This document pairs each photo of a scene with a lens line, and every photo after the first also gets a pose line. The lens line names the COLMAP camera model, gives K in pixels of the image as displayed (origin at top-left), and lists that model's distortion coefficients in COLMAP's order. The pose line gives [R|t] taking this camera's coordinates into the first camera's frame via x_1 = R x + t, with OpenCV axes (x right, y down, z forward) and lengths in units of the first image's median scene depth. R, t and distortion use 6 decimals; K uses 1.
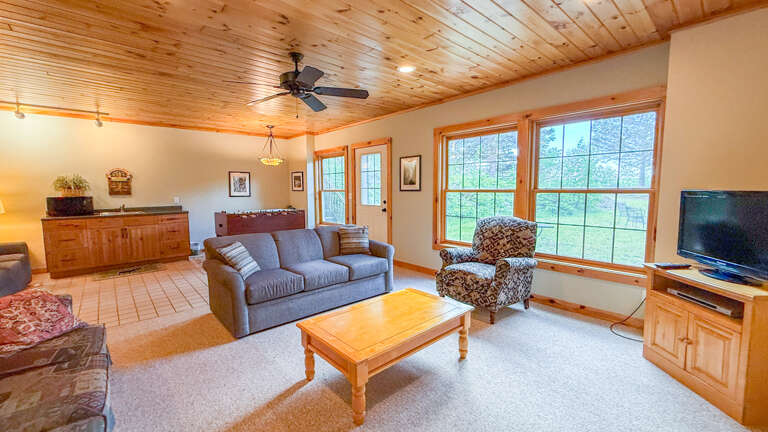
lens RADIAL K [[314.8, 0, 384.0], [0, 314.8, 216.0], [0, 0, 1]] dist [-0.001193, 0.000040]
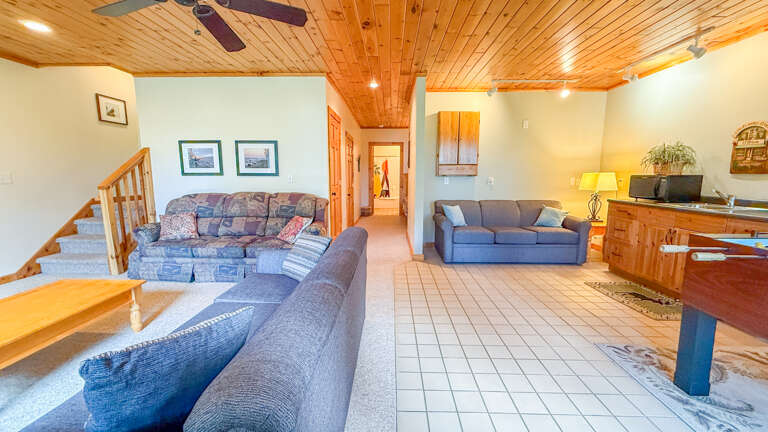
lens RADIAL K [[314.8, 0, 384.0], [0, 314.8, 216.0], [0, 0, 1]] dist [-0.001193, 0.000040]
pose [[-0.687086, 0.109870, -0.718221, -0.035534], [-0.056944, 0.977318, 0.203980, -0.080950], [0.724342, 0.181050, -0.665244, 1.058489]]
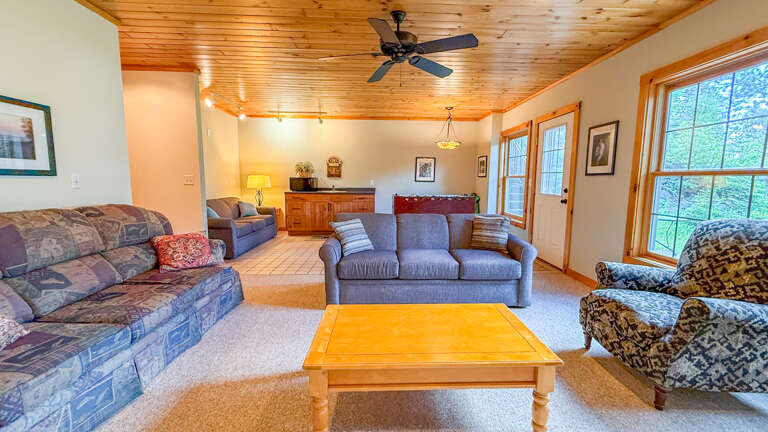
lens RADIAL K [[321.5, 0, 389.8], [0, 321.5, 216.1], [0, 0, 1]] dist [-0.000926, -0.000001]
pose [[0.769273, 0.087882, -0.632848, 0.190572], [-0.071530, 0.996114, 0.051378, 0.007594], [0.634904, 0.005744, 0.772570, 0.165493]]
